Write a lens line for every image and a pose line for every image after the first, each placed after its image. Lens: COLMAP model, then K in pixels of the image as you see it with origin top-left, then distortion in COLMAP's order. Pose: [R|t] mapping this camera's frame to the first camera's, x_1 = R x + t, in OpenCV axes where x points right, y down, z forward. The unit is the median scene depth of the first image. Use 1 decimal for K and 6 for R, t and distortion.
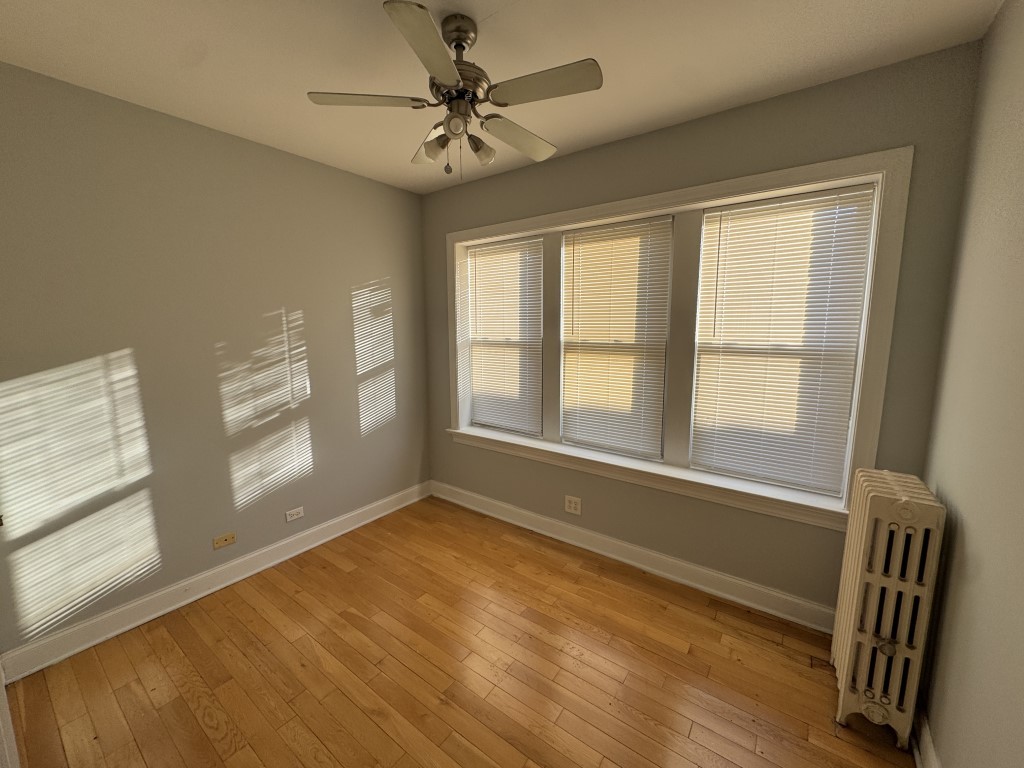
lens RADIAL K [[407.6, 0, 510.6], [0, 407.6, 382.1], [0, 0, 1]] dist [-0.001464, 0.000063]
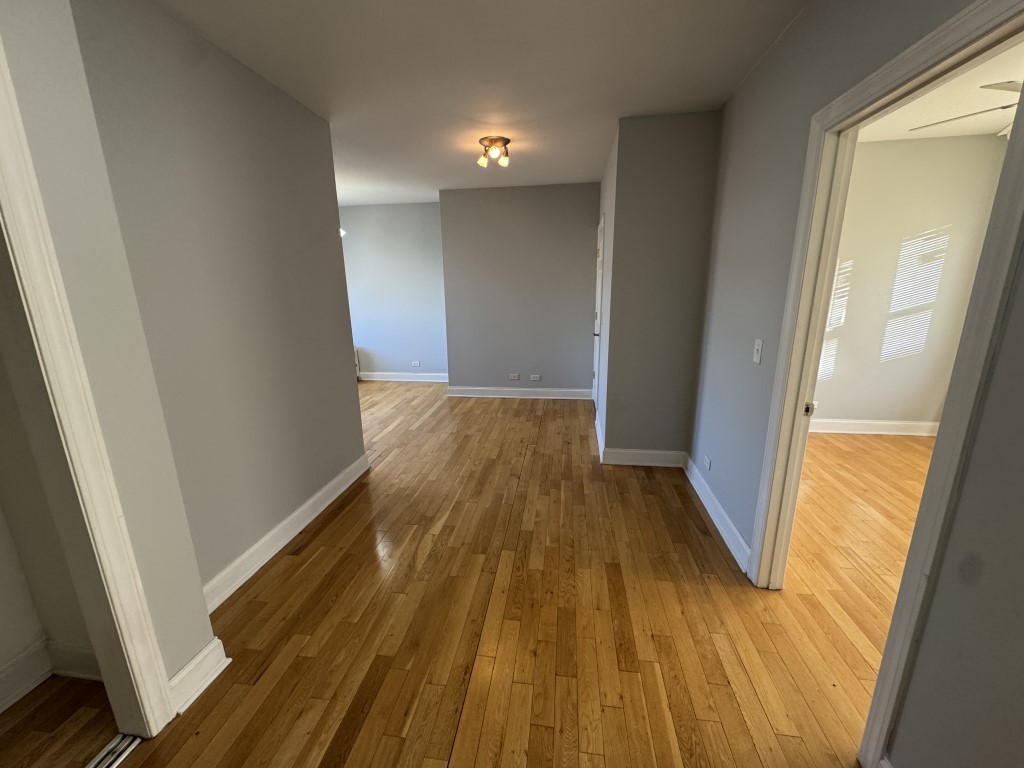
lens RADIAL K [[407.6, 0, 510.6], [0, 407.6, 382.1], [0, 0, 1]] dist [-0.001464, 0.000063]
pose [[0.466087, 0.203328, -0.861058, 0.210038], [-0.107836, 0.979033, 0.172815, 0.110129], [0.878143, 0.012306, 0.478241, -0.646929]]
